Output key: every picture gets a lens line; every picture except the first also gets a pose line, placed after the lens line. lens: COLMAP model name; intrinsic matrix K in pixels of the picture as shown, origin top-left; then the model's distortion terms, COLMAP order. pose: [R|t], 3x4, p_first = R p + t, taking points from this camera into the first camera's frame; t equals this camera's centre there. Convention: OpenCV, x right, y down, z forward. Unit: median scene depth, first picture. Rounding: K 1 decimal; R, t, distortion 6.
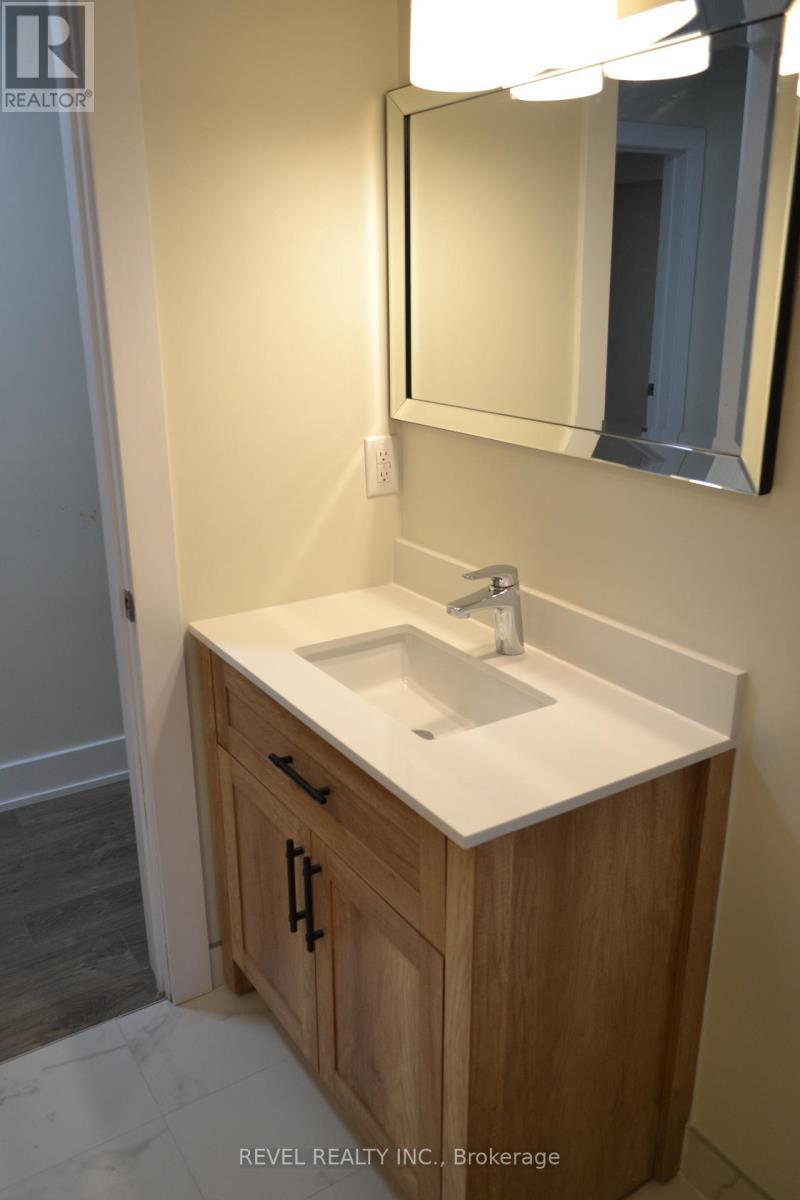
lens RADIAL K [[962.2, 0, 400.0], [0, 962.2, 600.0], [0, 0, 1]] dist [0.000279, -0.001516]
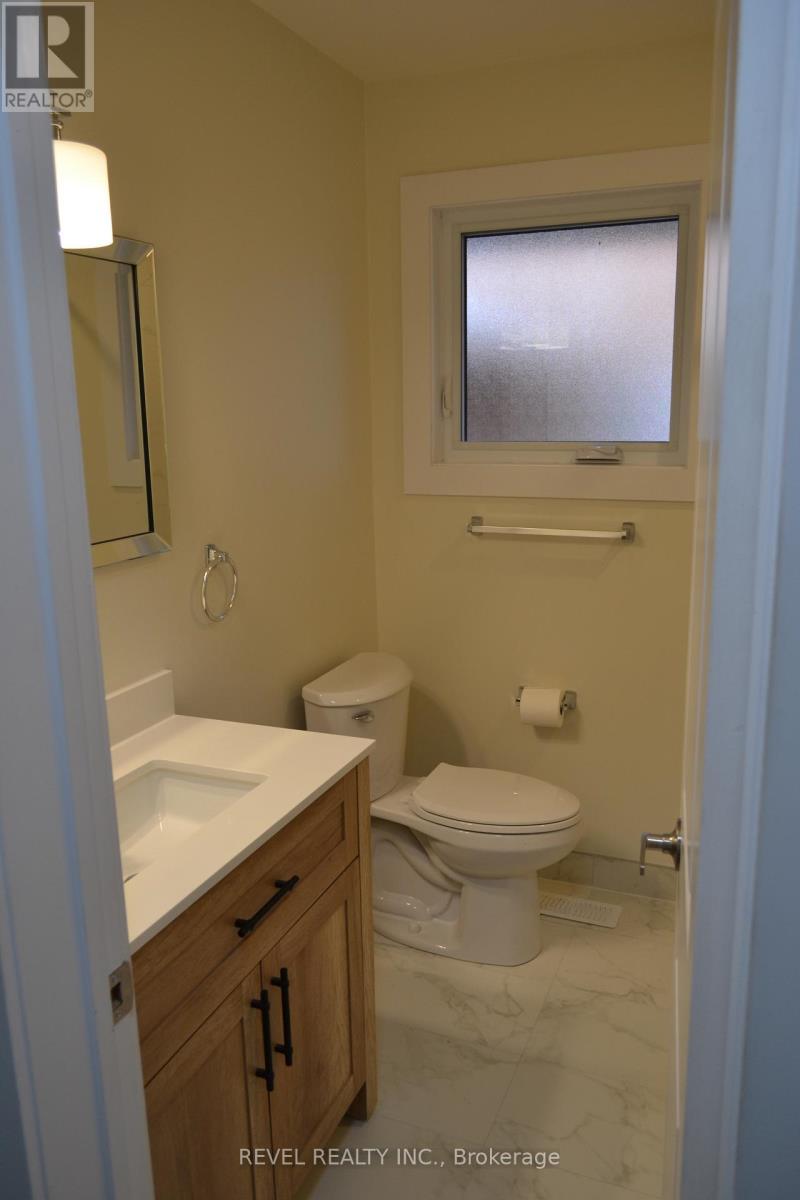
lens RADIAL K [[962.2, 0, 400.0], [0, 962.2, 600.0], [0, 0, 1]] dist [0.000279, -0.001516]
pose [[-0.570771, -0.165873, 0.804181, -0.955460], [0.284555, 0.878735, 0.383215, -0.449778], [-0.770226, 0.447561, -0.454357, 1.223443]]
